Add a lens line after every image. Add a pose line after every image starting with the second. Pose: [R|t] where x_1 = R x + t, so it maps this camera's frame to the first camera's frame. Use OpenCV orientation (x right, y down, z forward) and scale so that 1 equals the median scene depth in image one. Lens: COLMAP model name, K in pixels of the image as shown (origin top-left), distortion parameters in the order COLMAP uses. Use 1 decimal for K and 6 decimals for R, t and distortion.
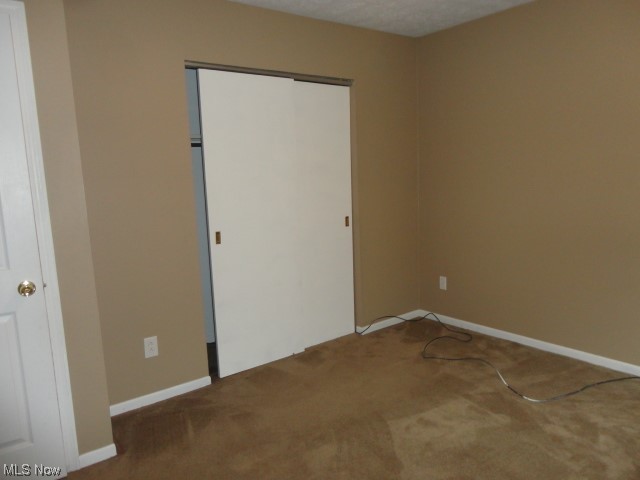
lens RADIAL K [[472.4, 0, 319.0], [0, 472.4, 242.1], [0, 0, 1]] dist [0.001502, 0.004863]
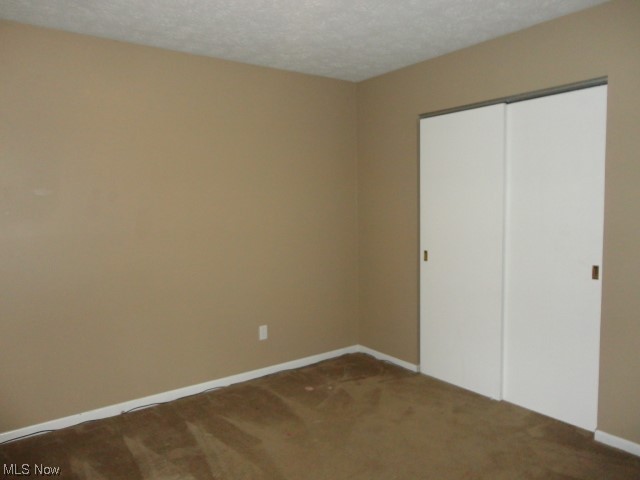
lens RADIAL K [[472.4, 0, 319.0], [0, 472.4, 242.1], [0, 0, 1]] dist [0.001502, 0.004863]
pose [[-0.016158, 0.114568, -0.993284, 0.907520], [-0.133654, 0.984251, 0.115700, -0.135501], [0.990896, 0.134626, -0.000591, 0.679065]]
